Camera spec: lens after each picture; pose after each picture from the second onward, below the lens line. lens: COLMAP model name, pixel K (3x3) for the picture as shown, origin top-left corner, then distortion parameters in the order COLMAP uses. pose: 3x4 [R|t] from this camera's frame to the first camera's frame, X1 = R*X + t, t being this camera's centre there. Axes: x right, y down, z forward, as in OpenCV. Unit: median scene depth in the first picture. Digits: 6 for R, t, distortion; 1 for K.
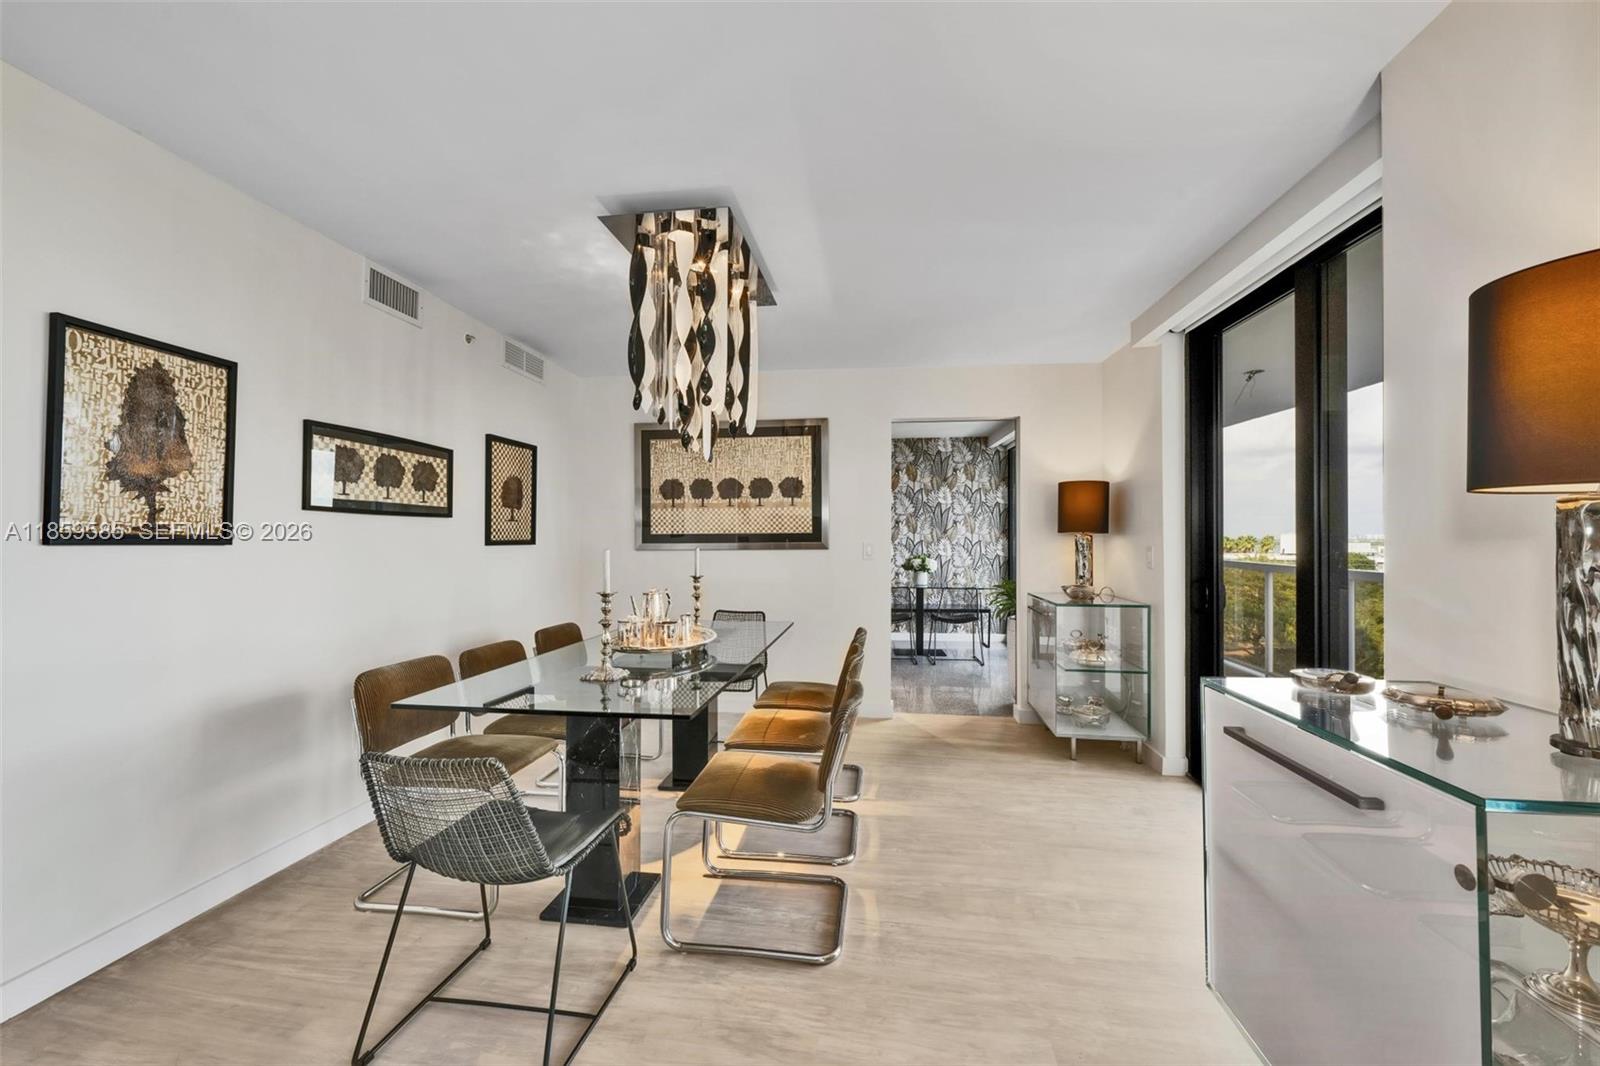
lens RADIAL K [[622.3, 0, 797.6], [0, 622.3, 532.1], [0, 0, 1]] dist [-0.011481, -0.000013]
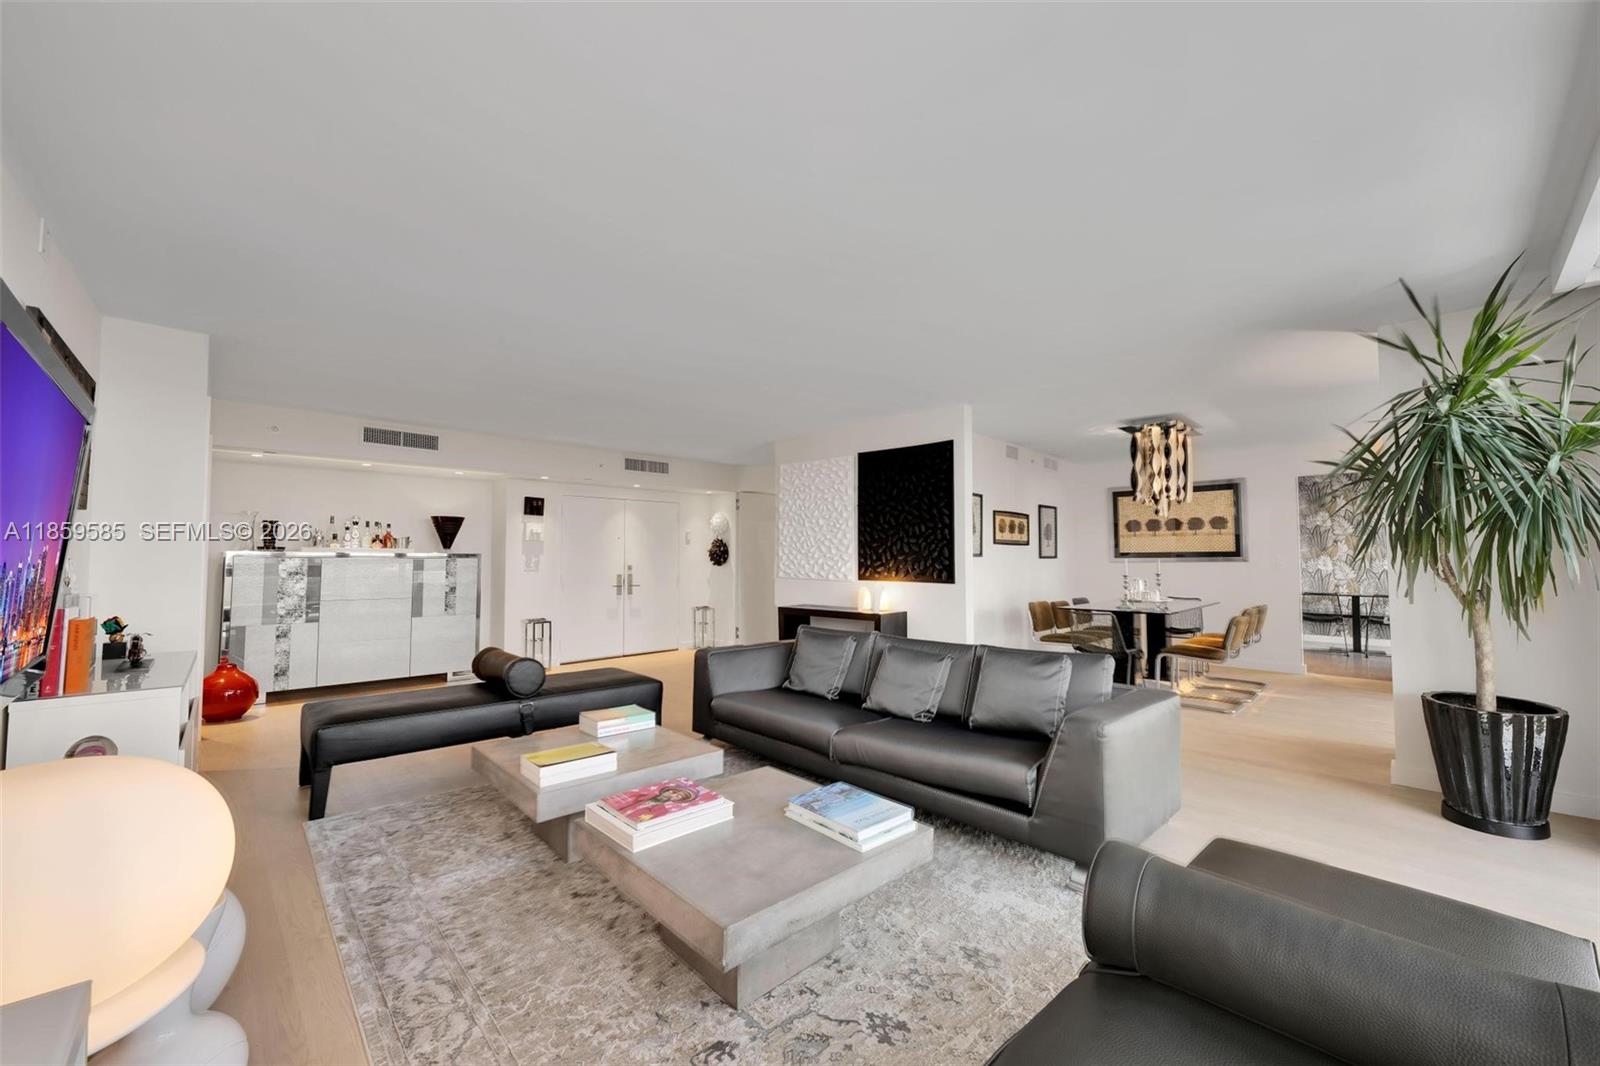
lens RADIAL K [[622.3, 0, 793.8], [0, 622.3, 539.6], [0, 0, 1]] dist [-0.011481, -0.000013]
pose [[0.804471, -0.015600, -0.593787, 0.081420], [0.005931, 0.999816, -0.018232, -0.009440], [0.593963, 0.011145, 0.804415, -1.332993]]
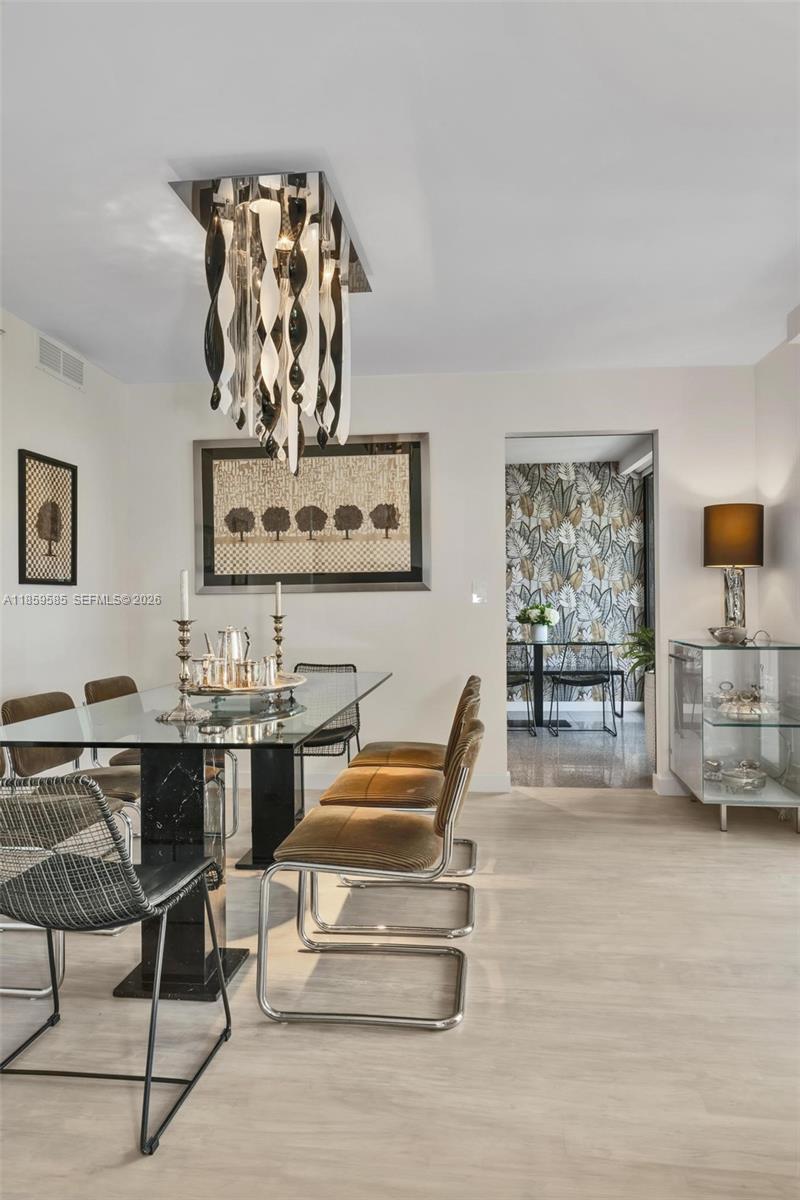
lens RADIAL K [[784.8, 0, 400.8], [0, 784.8, 596.5], [0, 0, 1]] dist [-0.007606, -0.002143]
pose [[0.999609, -0.008745, 0.026552, -0.026124], [0.008623, 0.999952, 0.004675, 0.043958], [-0.026592, -0.004444, 0.999637, -0.066546]]
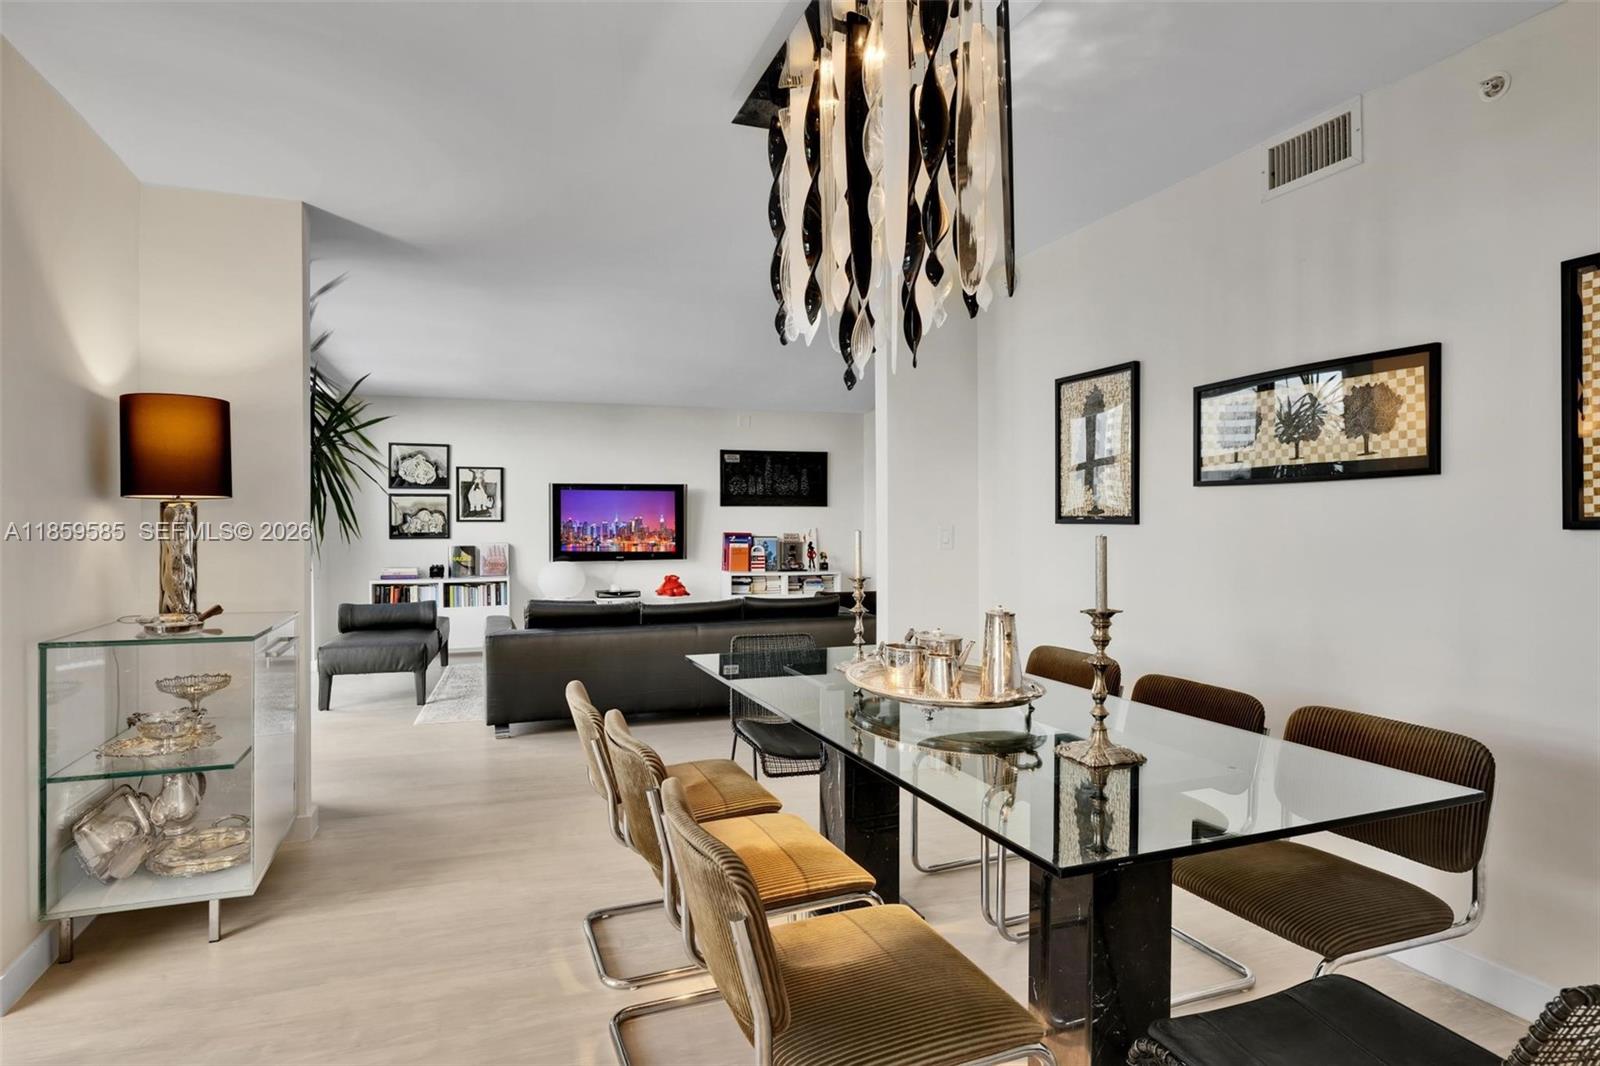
lens RADIAL K [[881.7, 0, 794.7], [0, 881.7, 529.7], [0, 0, 1]] dist [-0.003007, -0.000797]
pose [[-0.874813, 0.001825, -0.484457, 0.279591], [0.006006, 0.999957, -0.007079, 0.026404], [0.484423, -0.009102, -0.874786, 1.467534]]
